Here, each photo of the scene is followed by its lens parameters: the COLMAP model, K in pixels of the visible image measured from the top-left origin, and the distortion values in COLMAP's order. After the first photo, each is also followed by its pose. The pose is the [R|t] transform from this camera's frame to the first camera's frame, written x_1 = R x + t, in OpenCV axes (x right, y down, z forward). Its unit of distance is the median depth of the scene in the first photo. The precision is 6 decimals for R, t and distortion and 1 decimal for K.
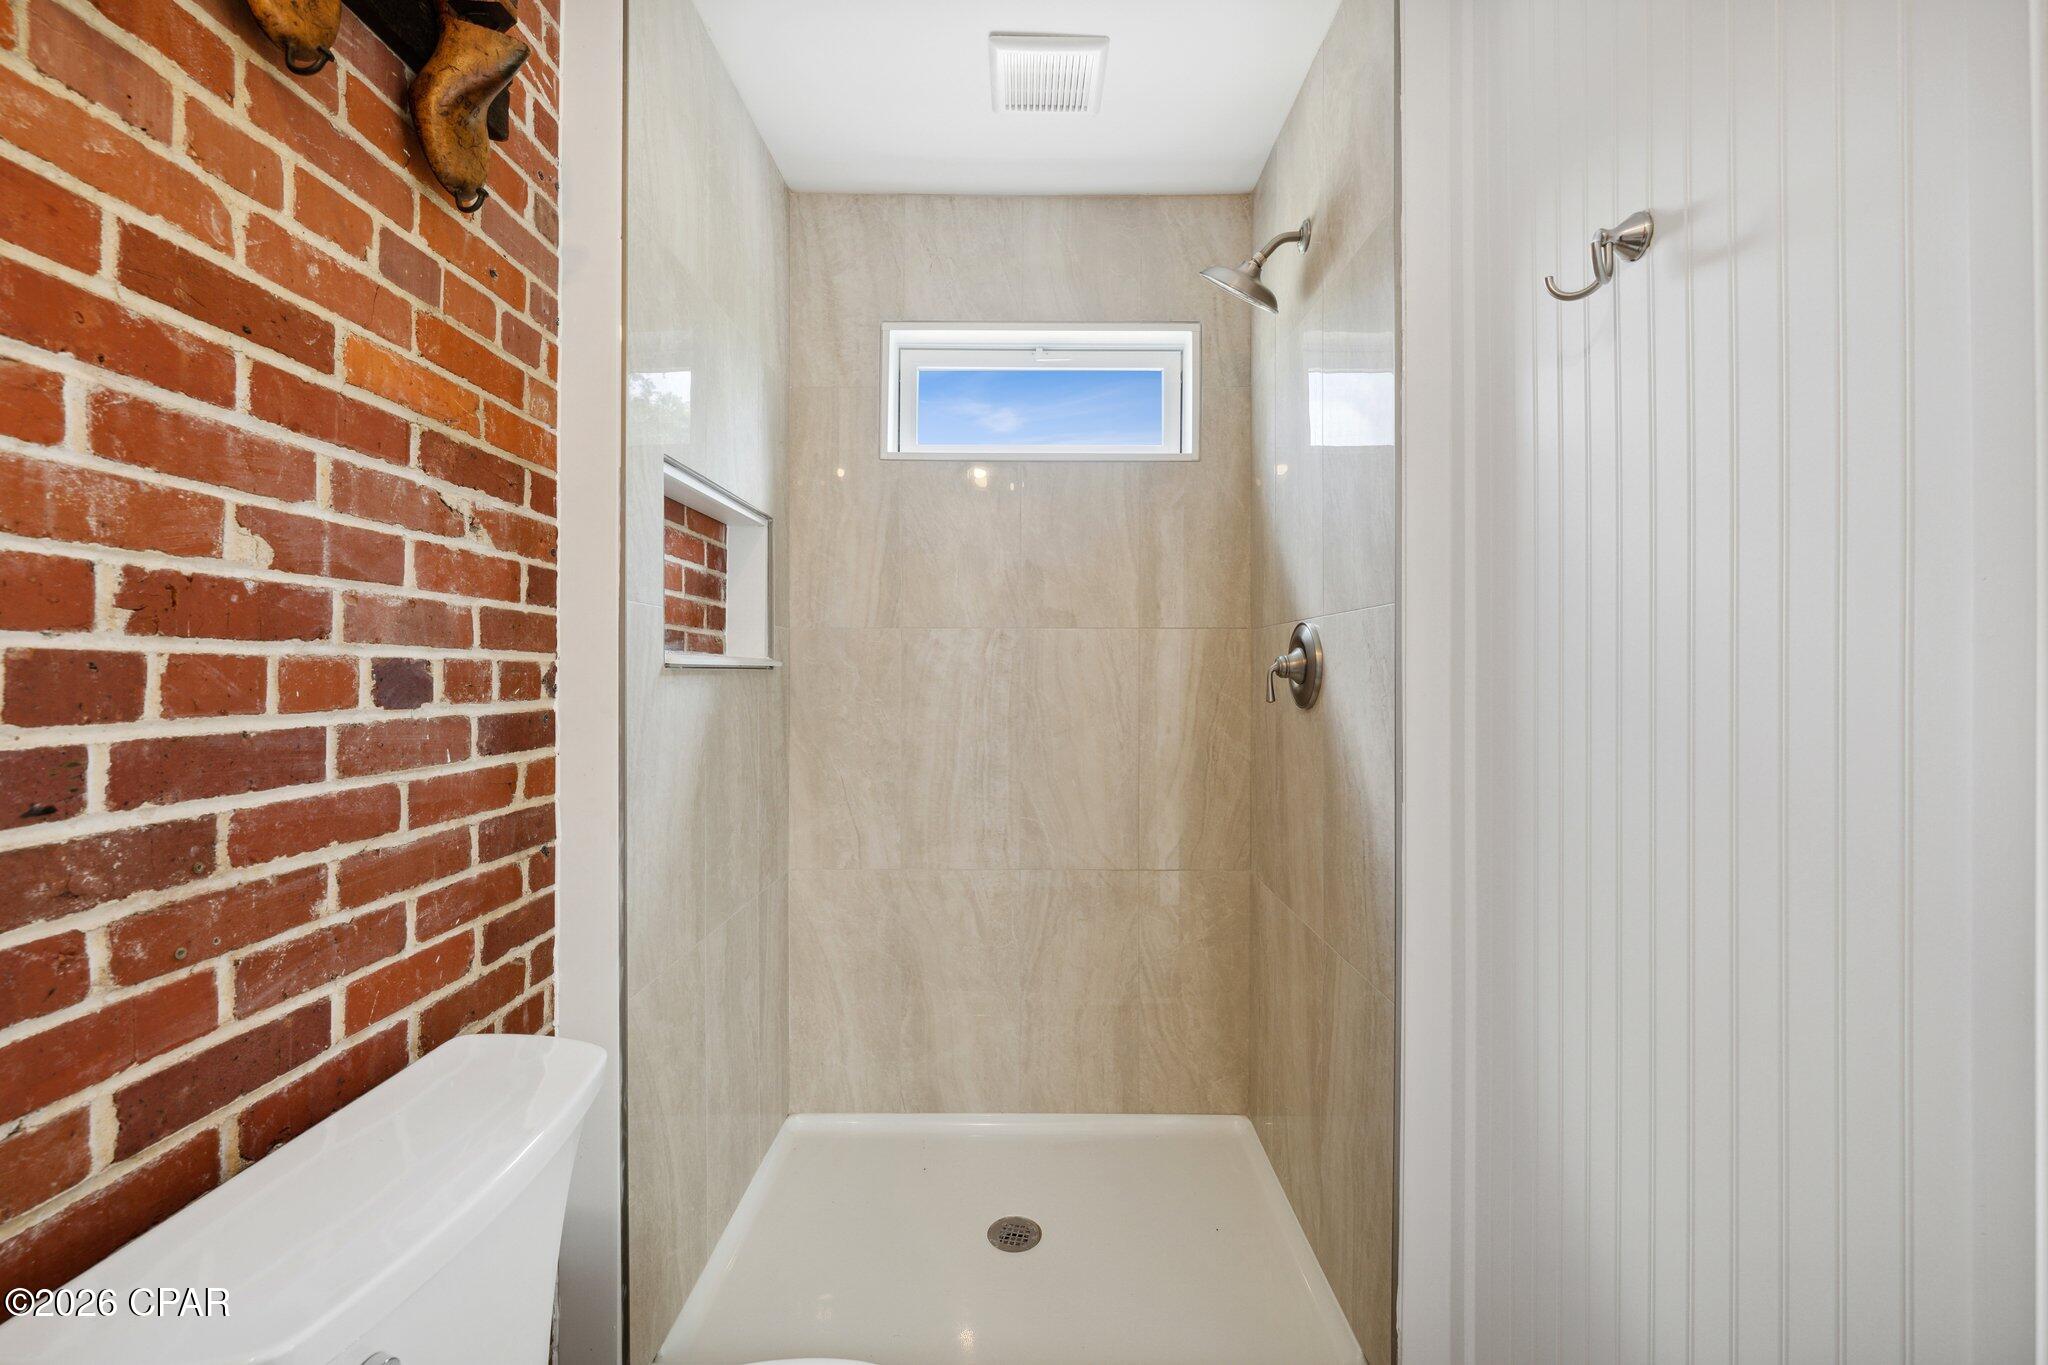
lens RADIAL K [[798.6, 0, 1028.3], [0, 798.6, 675.3], [0, 0, 1]] dist [-0.005731, -0.000597]
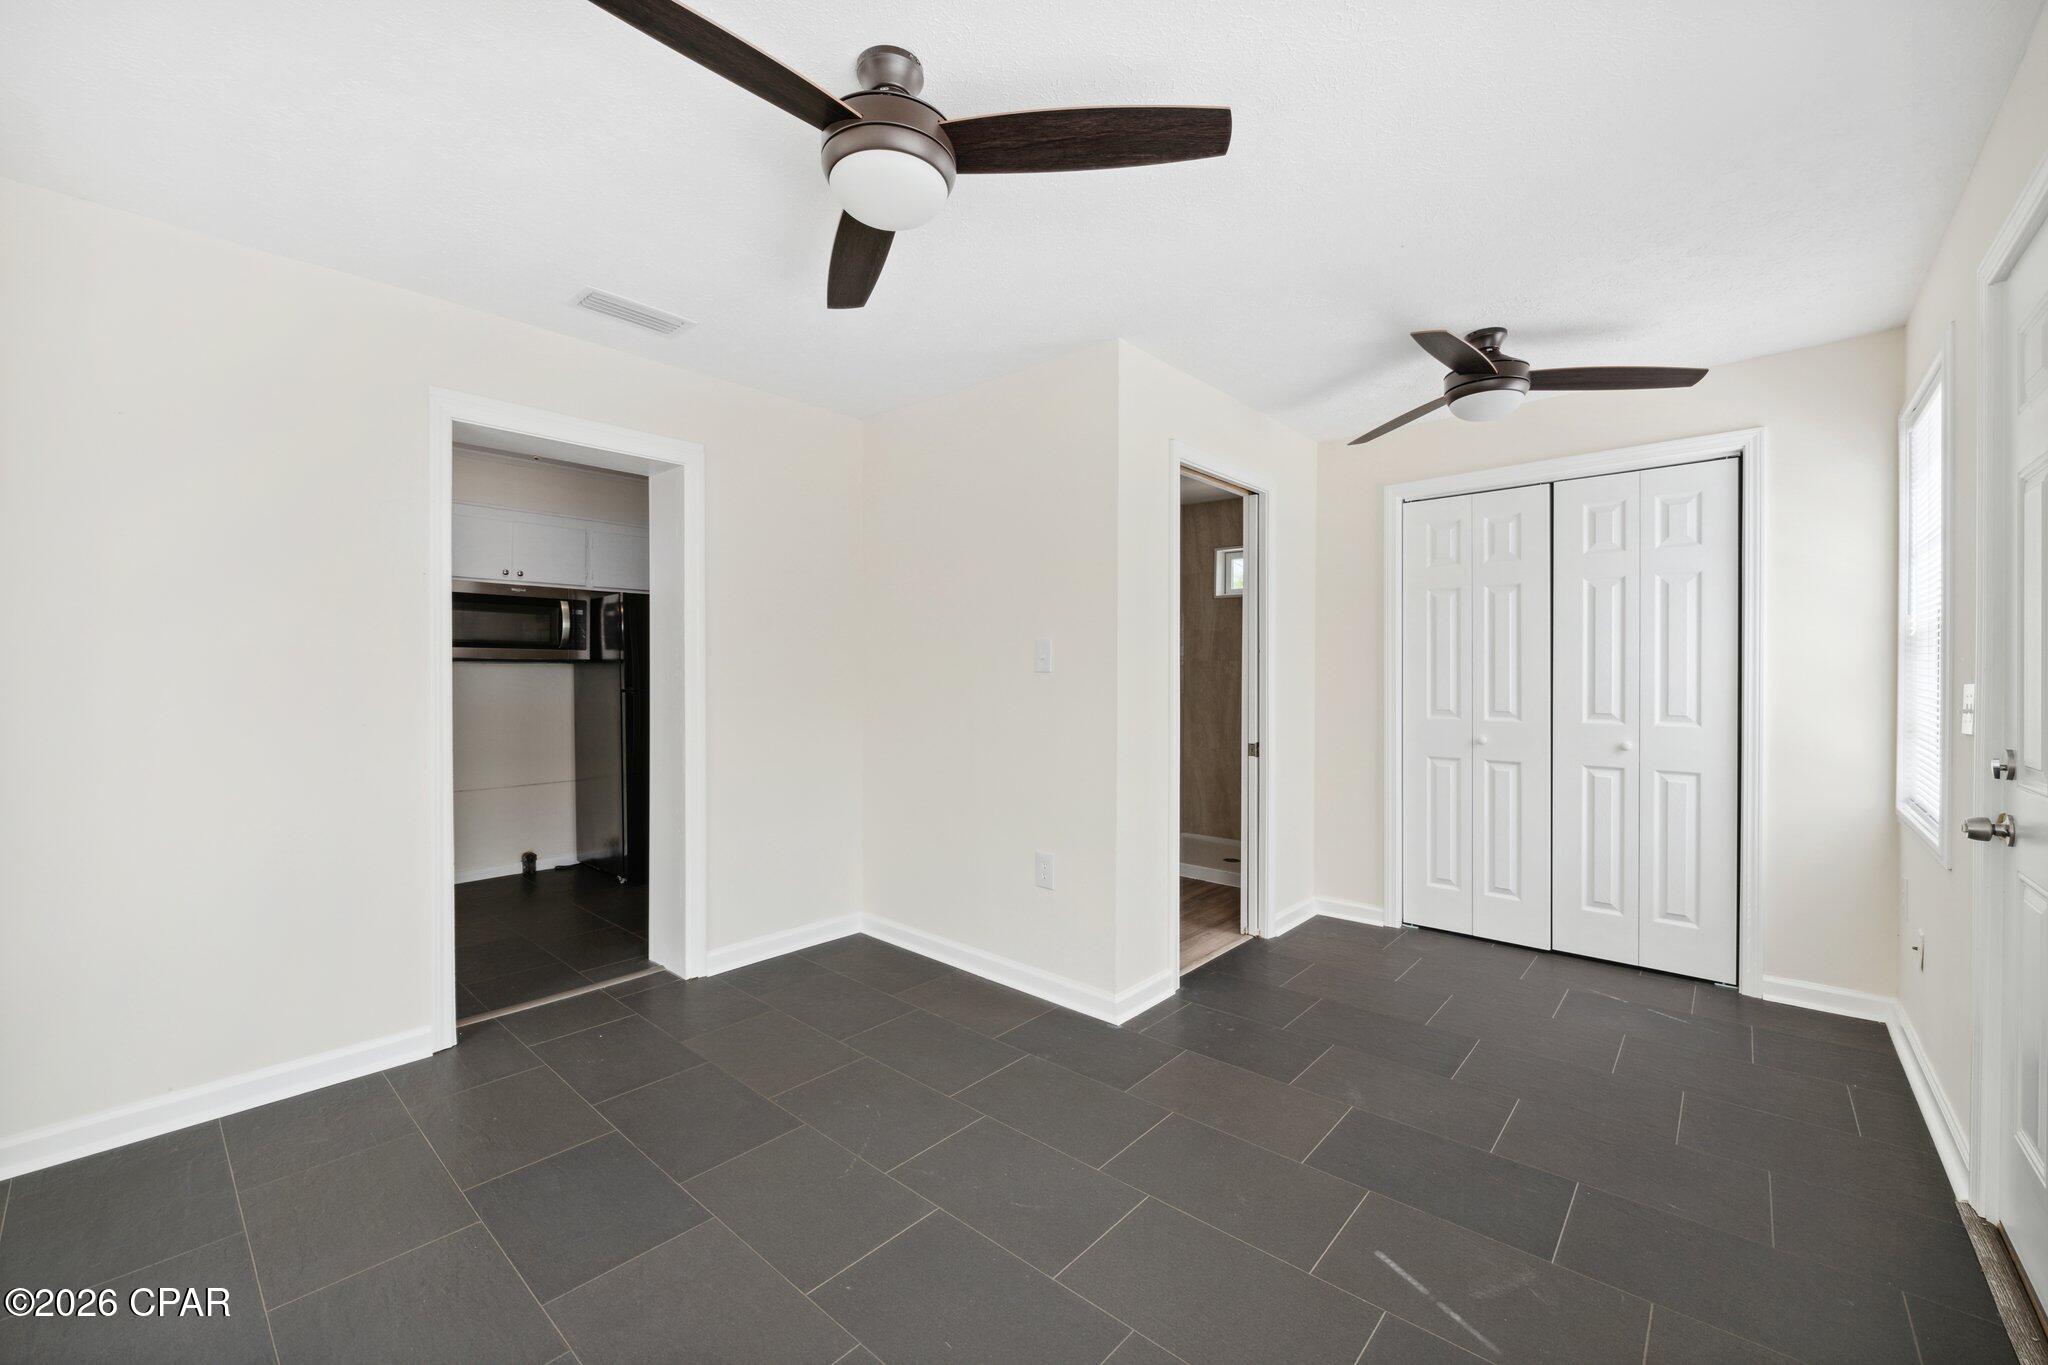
lens RADIAL K [[798.6, 0, 1027.0], [0, 798.6, 680.7], [0, 0, 1]] dist [-0.005731, -0.000597]
pose [[0.743680, -0.002450, -0.668531, 1.174971], [0.006262, 0.999975, 0.003301, -0.004210], [0.668506, -0.006641, 0.743677, -1.473312]]
